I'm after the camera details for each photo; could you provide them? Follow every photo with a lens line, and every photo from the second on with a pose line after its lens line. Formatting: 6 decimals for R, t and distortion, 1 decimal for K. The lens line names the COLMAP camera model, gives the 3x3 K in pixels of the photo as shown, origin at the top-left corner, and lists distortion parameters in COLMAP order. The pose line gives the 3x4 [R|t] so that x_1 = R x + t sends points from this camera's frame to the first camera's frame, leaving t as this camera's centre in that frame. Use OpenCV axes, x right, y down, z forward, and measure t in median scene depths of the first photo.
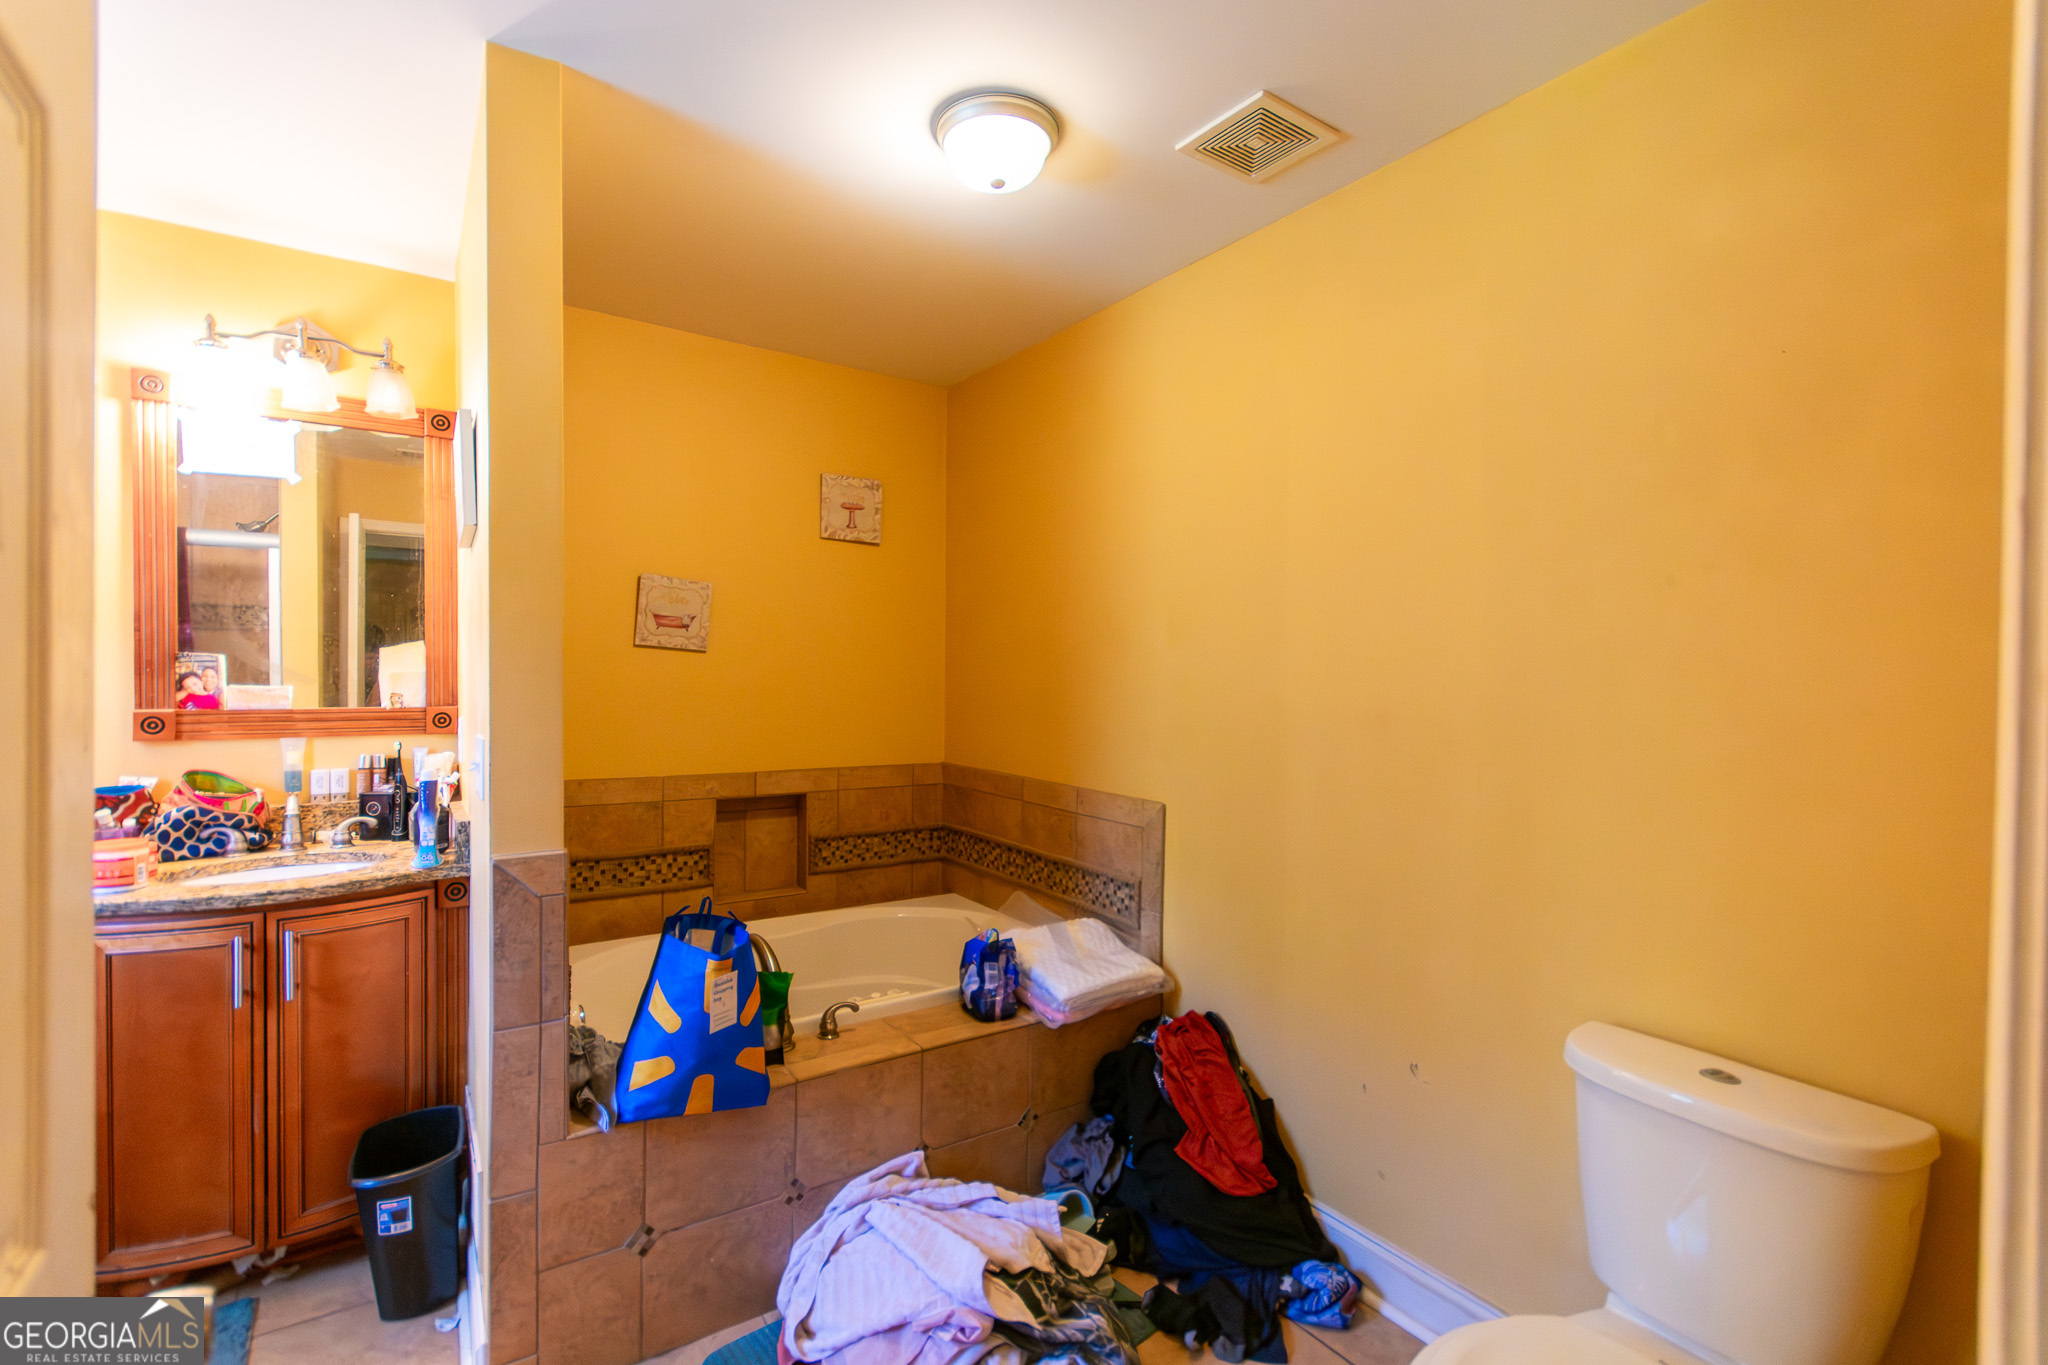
lens RADIAL K [[913.8, 0, 1024.0], [0, 913.8, 682.5], [0, 0, 1]] dist [0.002841, 0.000177]
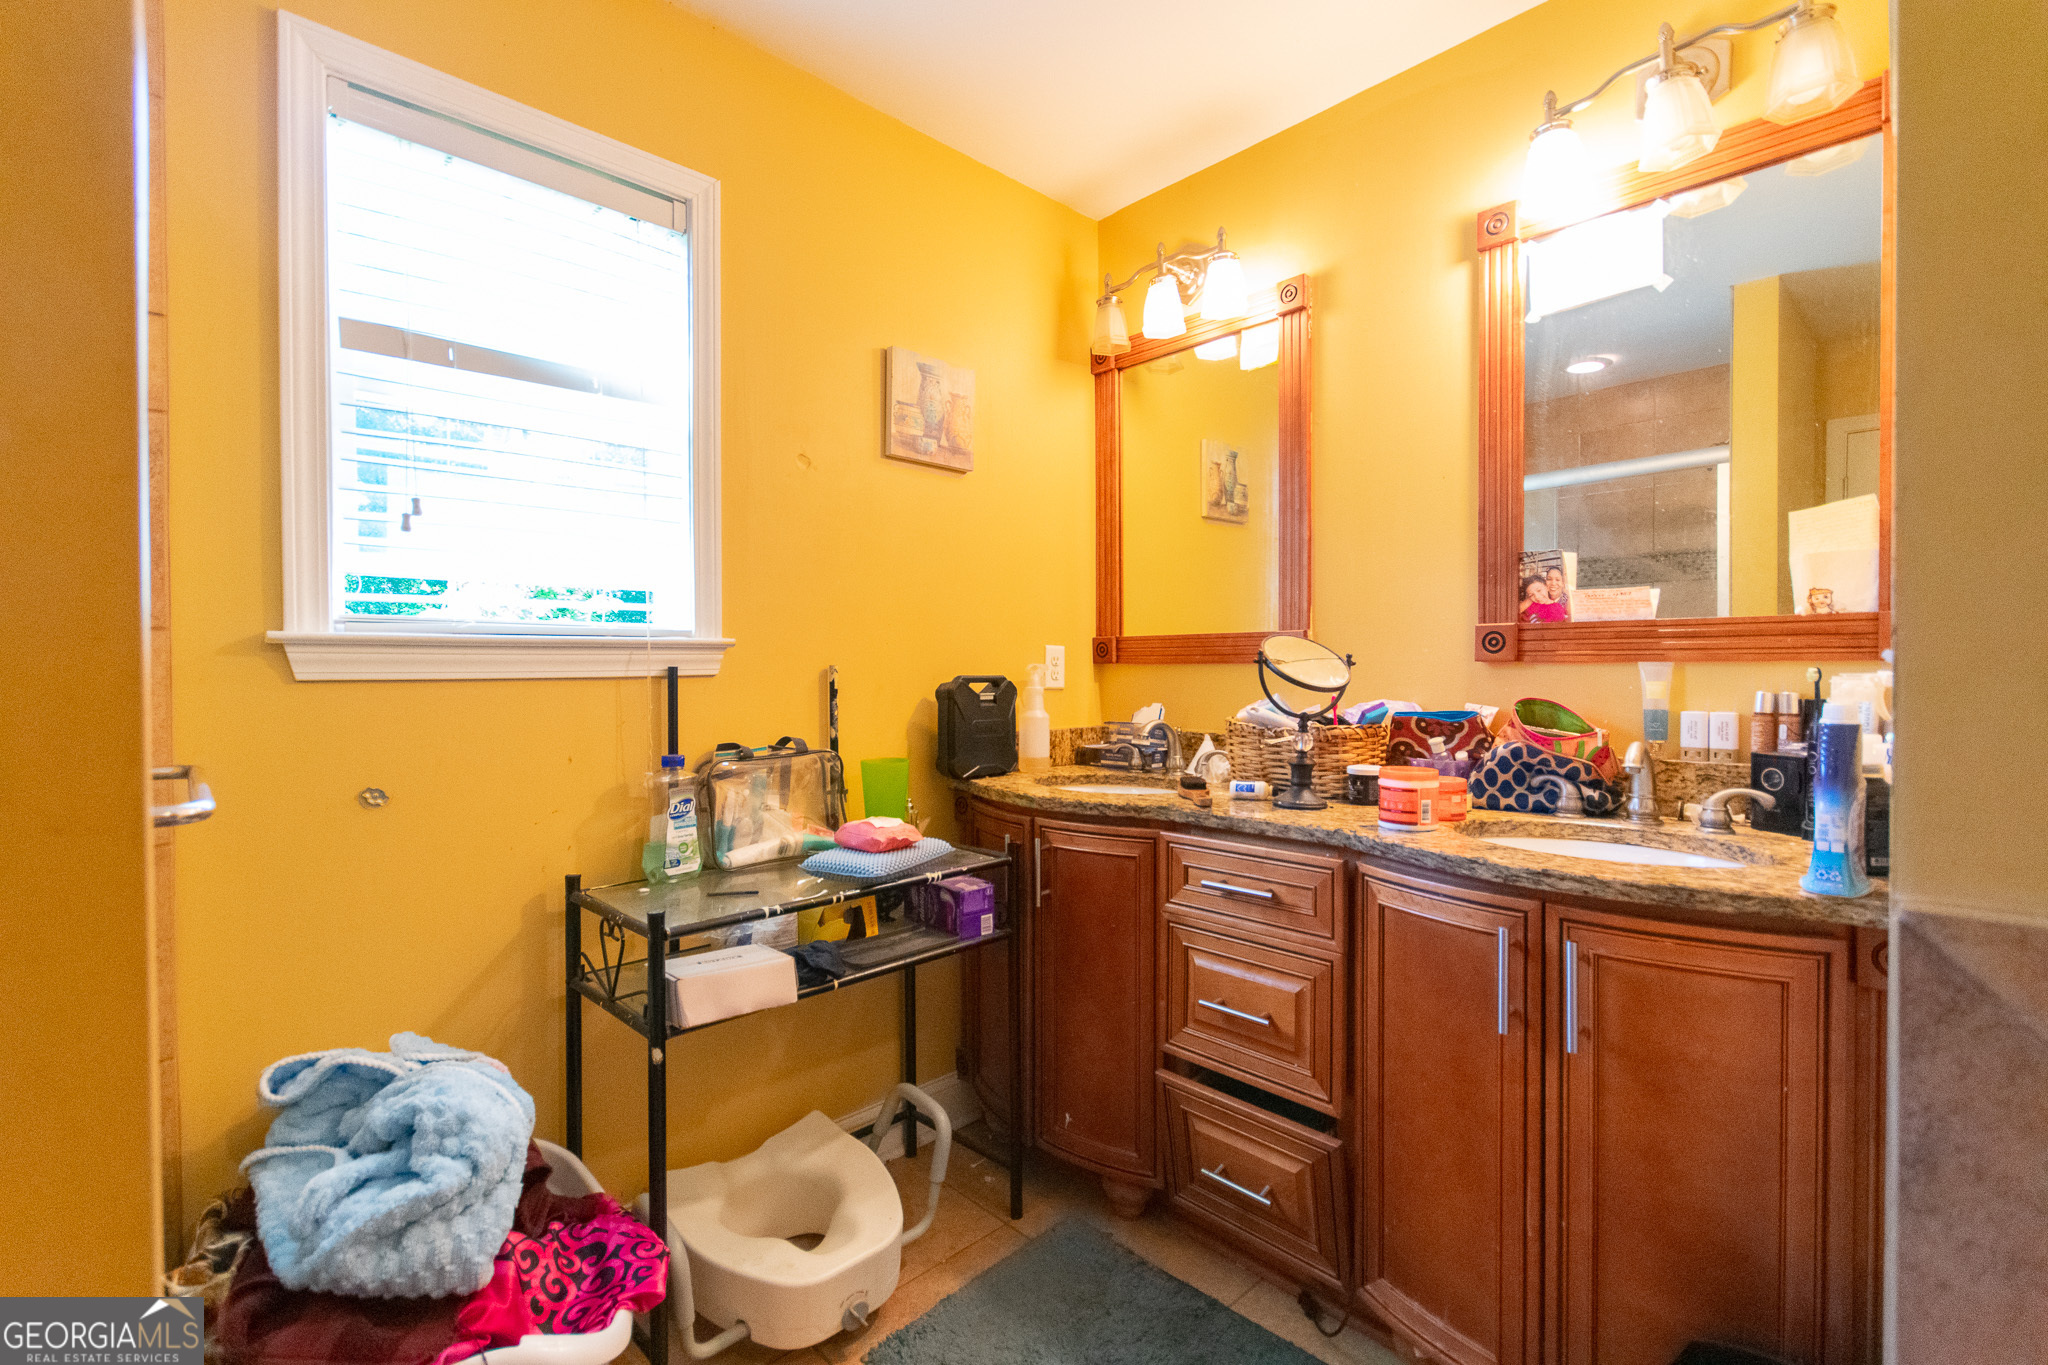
lens RADIAL K [[891.4, 0, 1024.0], [0, 891.4, 682.5], [0, 0, 1]] dist [-0.001687, 0.000126]
pose [[0.148675, 0.005370, -0.988872, -0.217342], [-0.007573, 0.999962, 0.004292, 0.080026], [0.988857, 0.006851, 0.148710, 0.451228]]
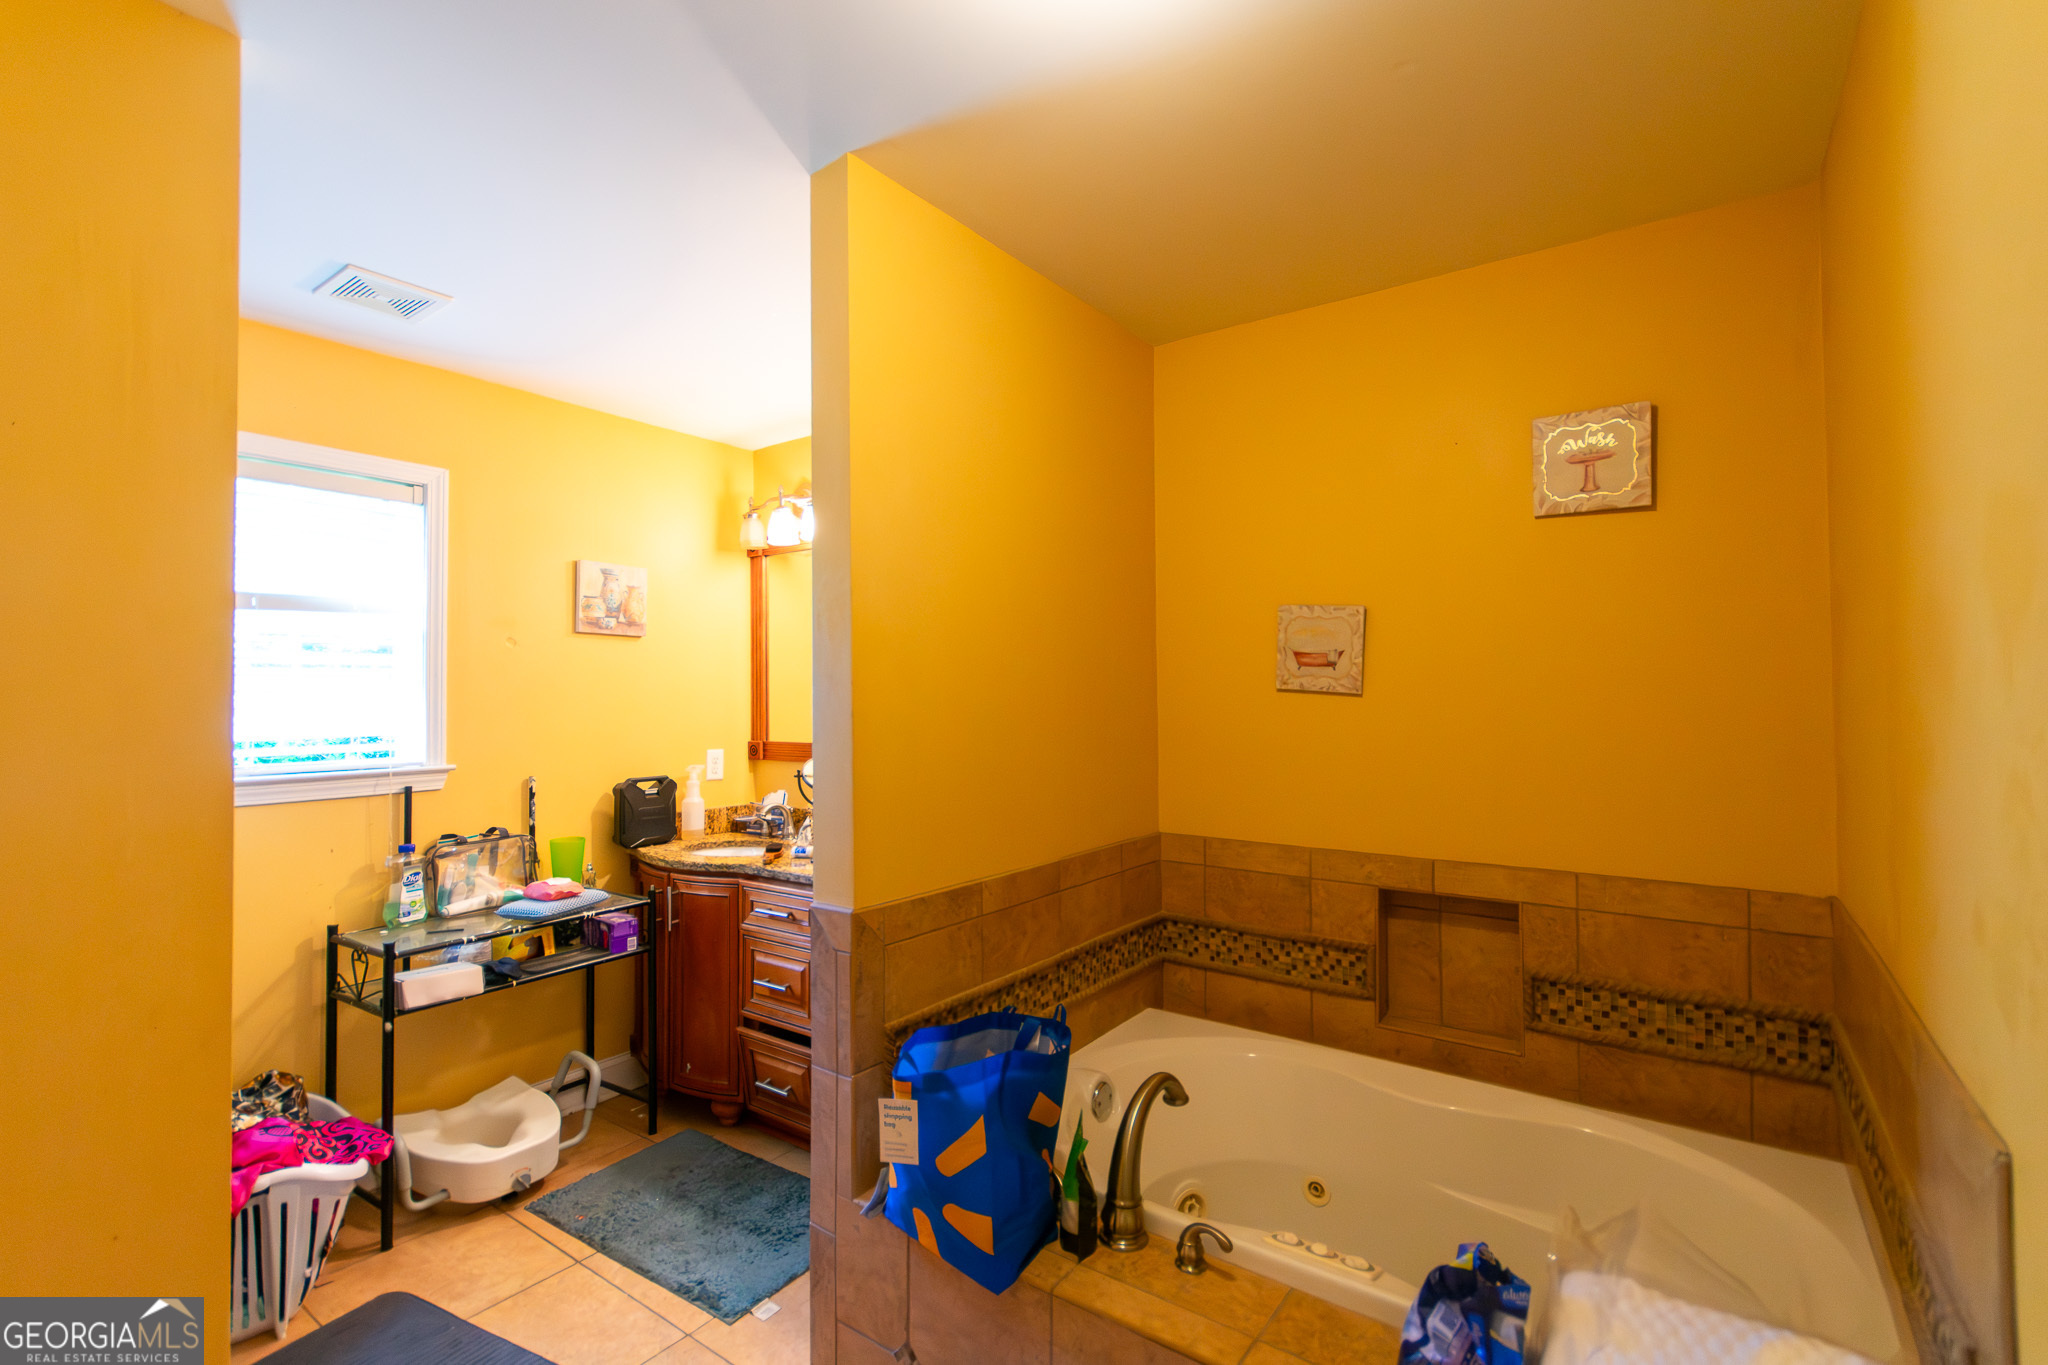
lens RADIAL K [[926.0, 0, 1056.6], [0, 926.0, 680.1], [0, 0, 1]] dist [0.003331, 0.000199]
pose [[0.346250, -0.025150, -0.937805, 0.399661], [-0.003441, 0.999600, -0.028078, -0.030654], [0.938136, 0.012949, 0.346025, 0.634703]]
